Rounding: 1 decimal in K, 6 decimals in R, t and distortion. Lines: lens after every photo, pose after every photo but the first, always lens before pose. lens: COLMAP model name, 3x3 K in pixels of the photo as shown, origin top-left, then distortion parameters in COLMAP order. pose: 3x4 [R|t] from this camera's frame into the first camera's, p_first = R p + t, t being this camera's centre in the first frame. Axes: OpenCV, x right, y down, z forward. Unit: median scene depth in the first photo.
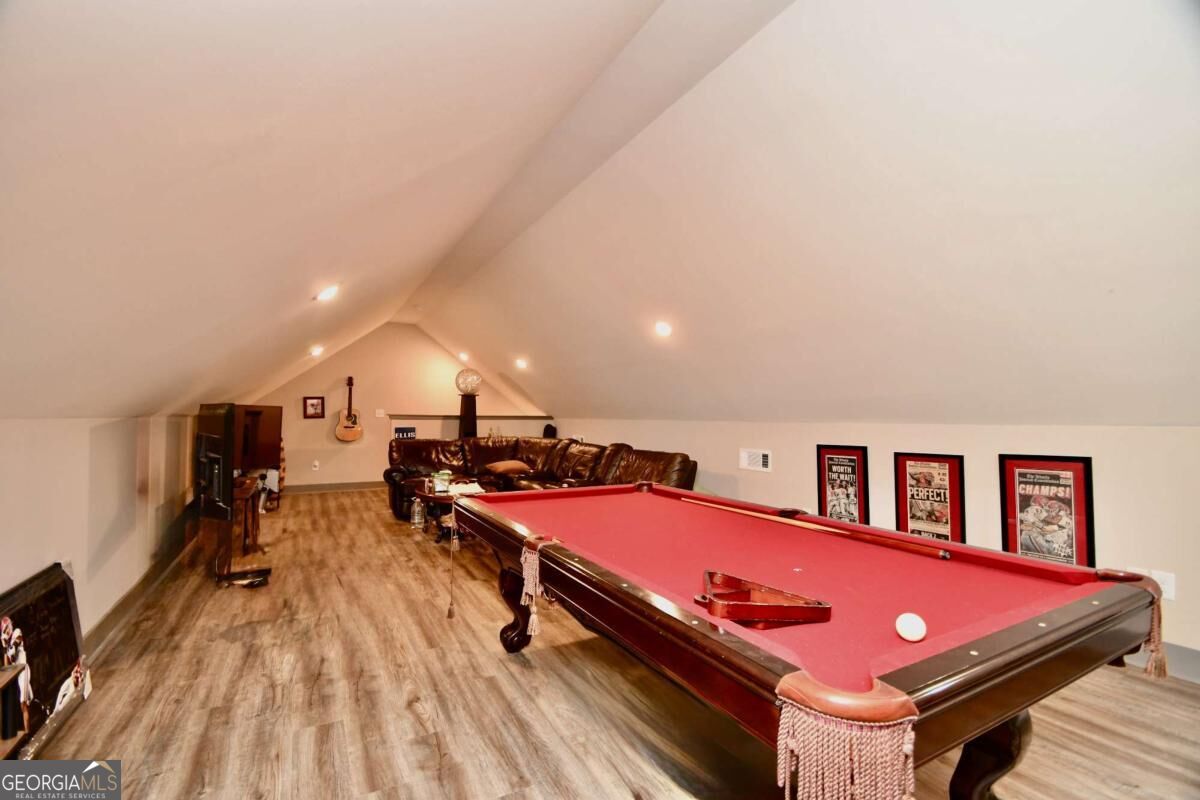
lens RADIAL K [[523.7, 0, 593.4], [0, 523.7, 403.8], [0, 0, 1]] dist [-0.000739, -0.007319]
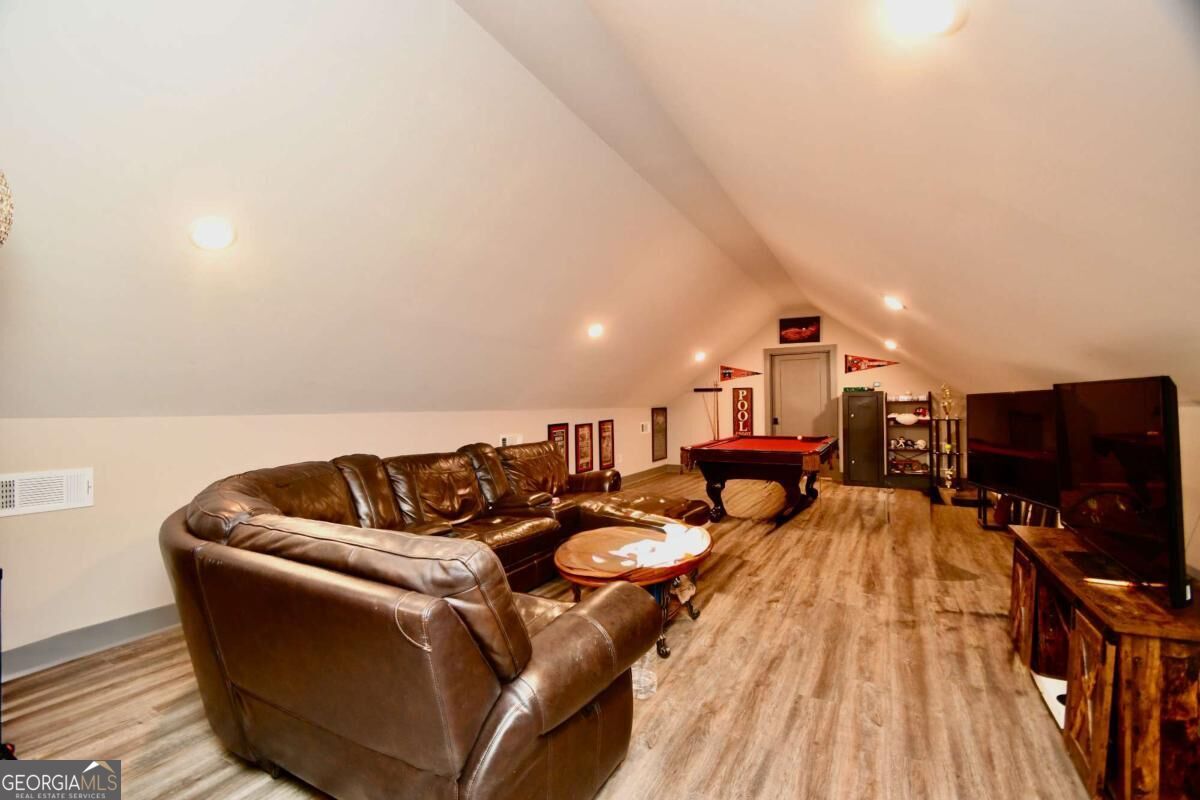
lens RADIAL K [[523.7, 0, 597.8], [0, 523.7, 399.2], [0, 0, 1]] dist [-0.000739, -0.007319]
pose [[-0.535642, 0.009950, 0.844386, -0.244954], [-0.011767, 0.999746, -0.019245, 0.009671], [-0.844363, -0.020244, -0.535389, 0.466828]]
